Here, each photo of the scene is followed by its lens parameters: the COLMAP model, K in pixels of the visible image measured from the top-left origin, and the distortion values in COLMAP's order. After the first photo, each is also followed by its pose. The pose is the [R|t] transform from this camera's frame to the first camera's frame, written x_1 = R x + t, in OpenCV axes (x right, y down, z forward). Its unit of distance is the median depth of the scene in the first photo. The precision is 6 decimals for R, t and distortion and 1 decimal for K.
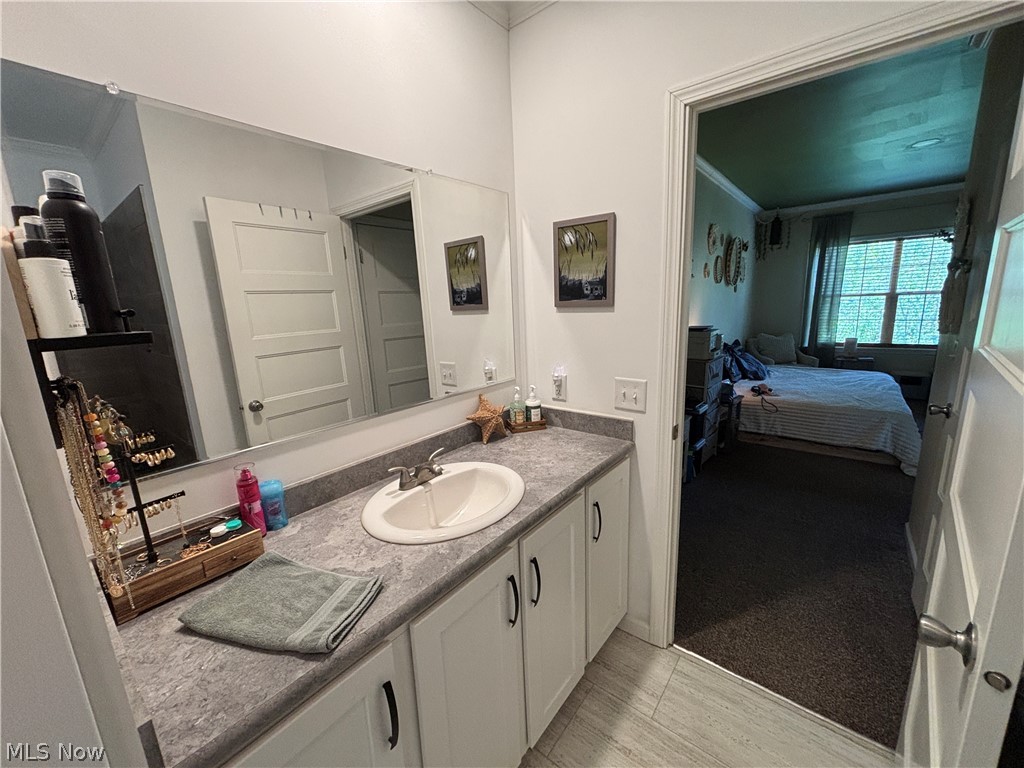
lens RADIAL K [[414.5, 0, 512.7], [0, 414.5, 380.5], [0, 0, 1]] dist [0.002935, 0.001533]
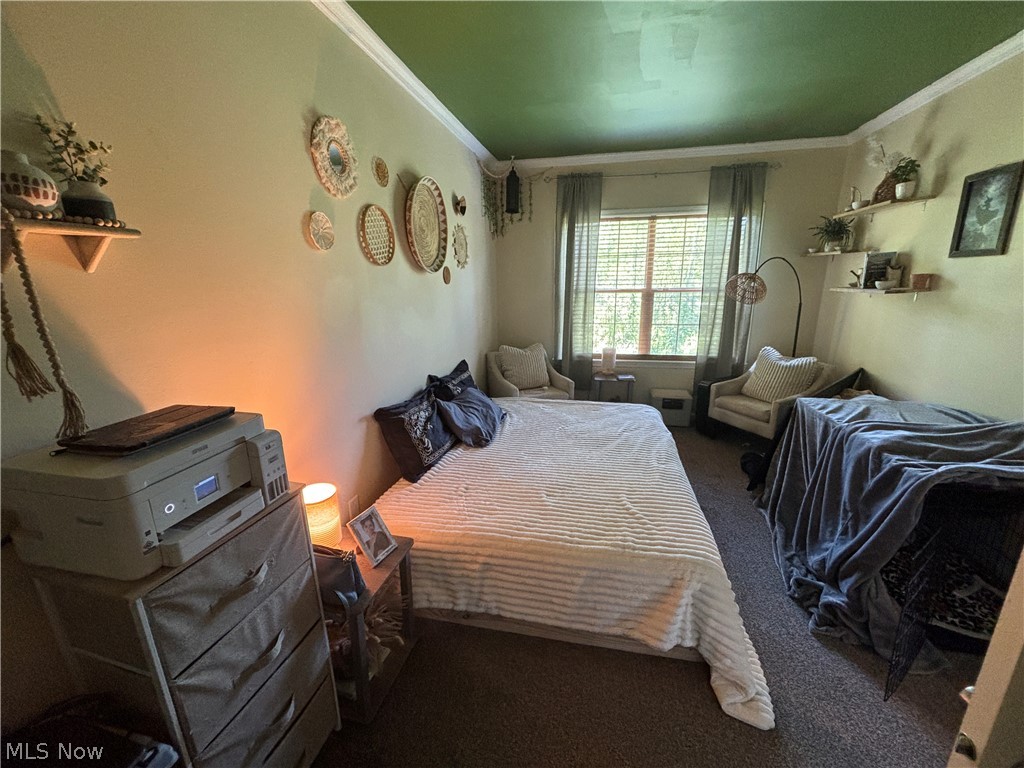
lens RADIAL K [[414.5, 0, 512.7], [0, 414.5, 385.8], [0, 0, 1]] dist [0.002935, 0.001533]
pose [[0.895275, -0.083060, 0.437702, 0.334009], [0.062046, 0.996138, 0.062122, -0.094634], [-0.441172, -0.028458, 0.896971, 0.412916]]
